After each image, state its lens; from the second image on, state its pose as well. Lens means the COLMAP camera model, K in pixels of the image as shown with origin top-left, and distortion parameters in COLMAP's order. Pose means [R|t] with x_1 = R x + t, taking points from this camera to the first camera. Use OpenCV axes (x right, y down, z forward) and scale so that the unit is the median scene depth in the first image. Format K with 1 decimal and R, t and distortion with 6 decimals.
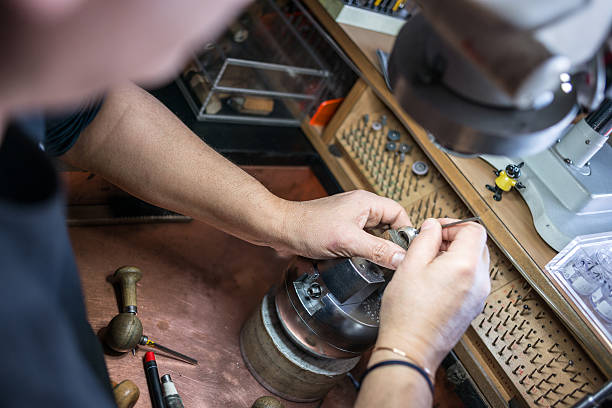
lens RADIAL K [[638.6, 0, 306.0], [0, 638.6, 204.0], [0, 0, 1]] dist [-0.093845, 0.113854]
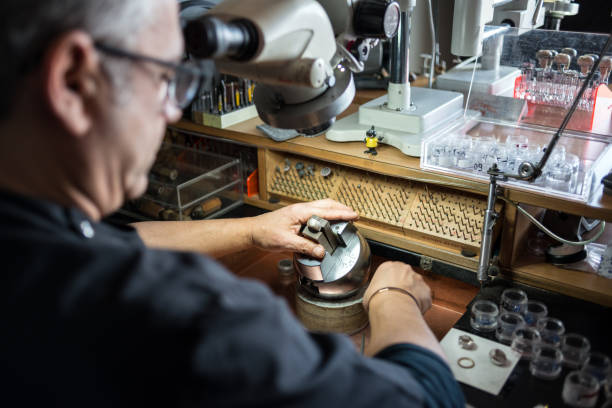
lens RADIAL K [[638.6, 0, 306.0], [0, 638.6, 204.0], [0, 0, 1]] dist [-0.093845, 0.113854]
pose [[0.805451, -0.581802, 0.112939, -0.074809], [0.592651, 0.791837, -0.147507, 0.212061], [-0.003610, 0.185743, 0.982592, -0.483438]]
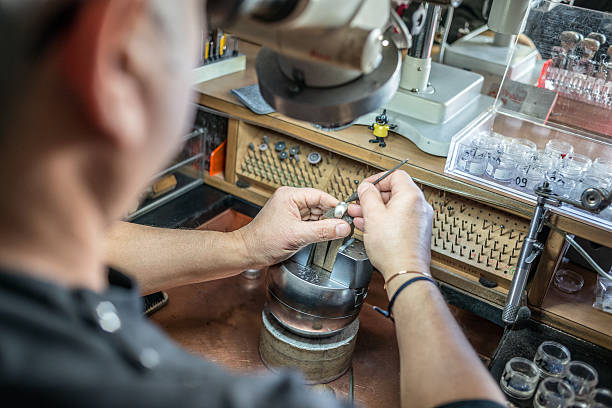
lens RADIAL K [[638.6, 0, 306.0], [0, 638.6, 204.0], [0, 0, 1]] dist [-0.093845, 0.113854]
pose [[0.838116, -0.520550, 0.163061, -0.077462], [0.528058, 0.849202, -0.003195, 0.012458], [-0.136808, 0.088784, 0.986611, -0.170822]]
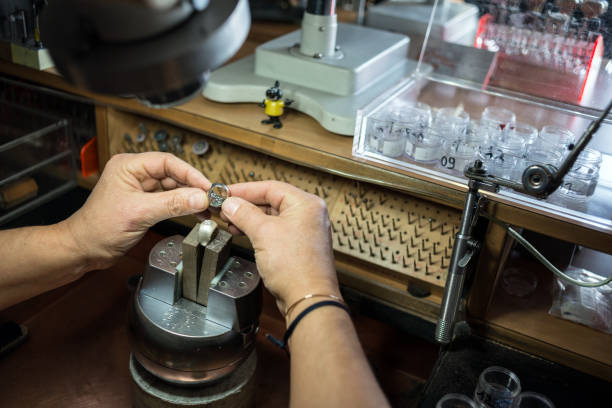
lens RADIAL K [[638.6, 0, 306.0], [0, 638.6, 204.0], [0, 0, 1]] dist [-0.093845, 0.113854]
pose [[0.797050, -0.573358, 0.189664, 0.082750], [0.578442, 0.815054, 0.033061, 0.078394], [-0.173542, 0.083358, 0.981292, 0.050197]]
